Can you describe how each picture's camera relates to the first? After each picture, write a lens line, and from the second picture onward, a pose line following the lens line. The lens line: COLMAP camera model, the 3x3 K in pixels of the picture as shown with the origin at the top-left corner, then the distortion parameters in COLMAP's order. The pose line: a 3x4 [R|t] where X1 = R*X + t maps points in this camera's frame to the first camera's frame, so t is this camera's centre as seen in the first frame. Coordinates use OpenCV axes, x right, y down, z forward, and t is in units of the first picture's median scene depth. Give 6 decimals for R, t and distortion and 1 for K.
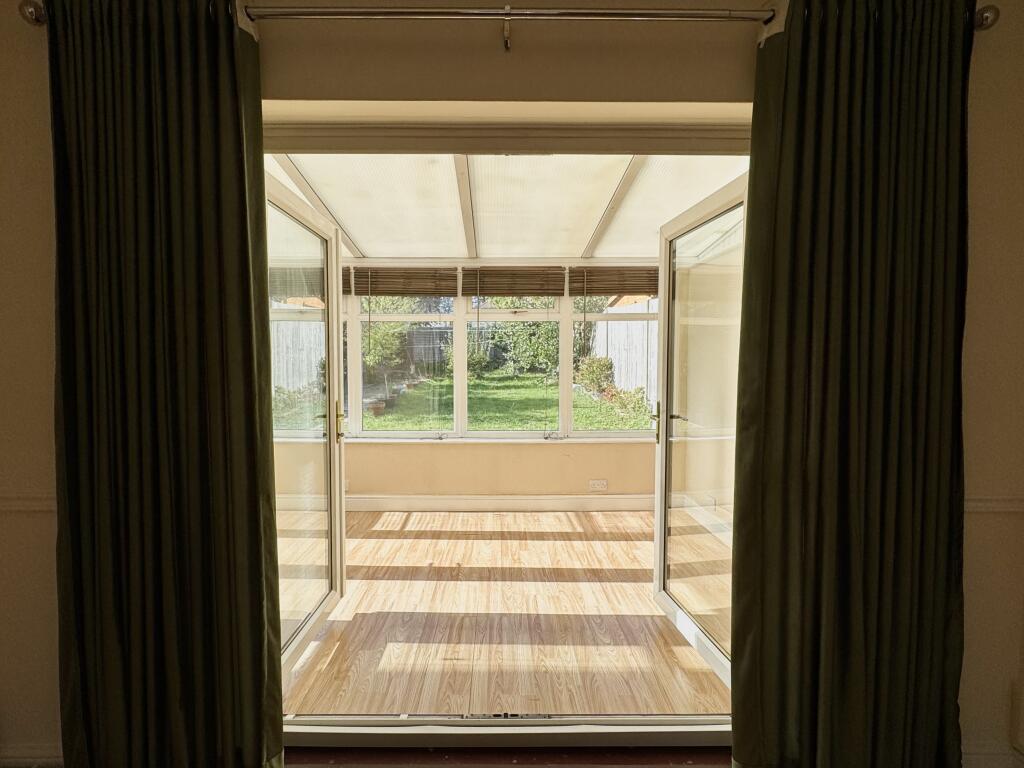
lens RADIAL K [[481.6, 0, 511.9], [0, 481.6, 385.0], [0, 0, 1]] dist [0.001145, 0.000116]
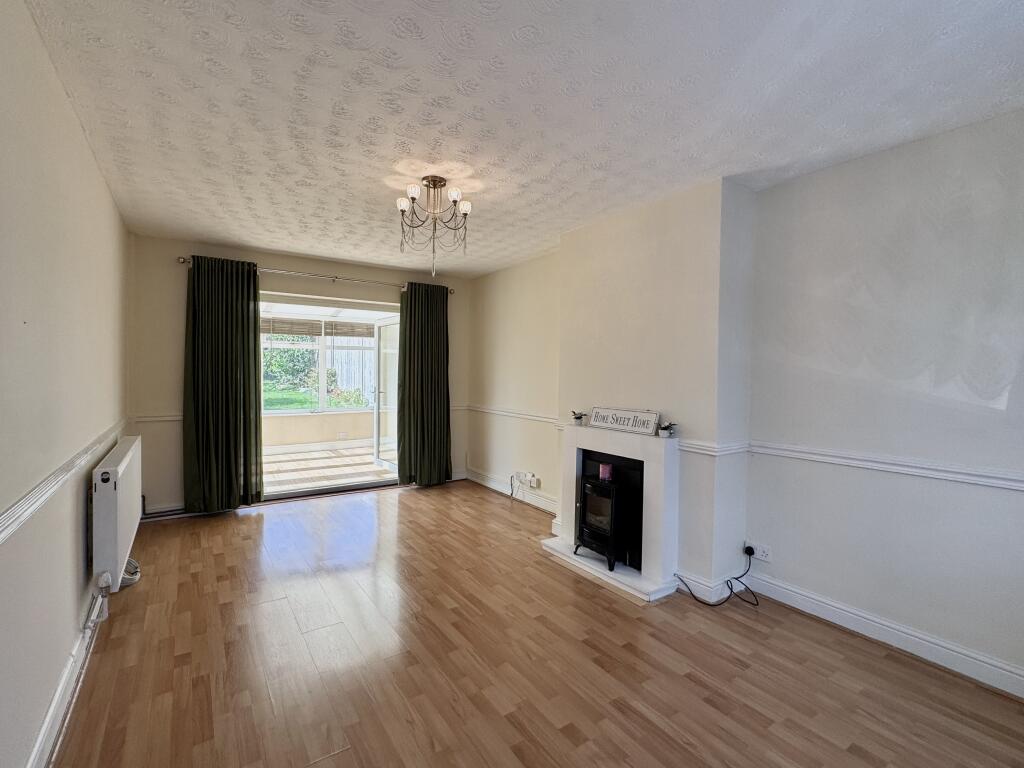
lens RADIAL K [[475.0, 0, 512.4], [0, 475.0, 383.4], [0, 0, 1]] dist [0.000857, 0.000018]
pose [[0.825091, -0.004683, 0.564981, -0.325320], [0.017723, 0.999688, -0.017596, 0.044107], [-0.564722, 0.024532, 0.824917, -0.938925]]
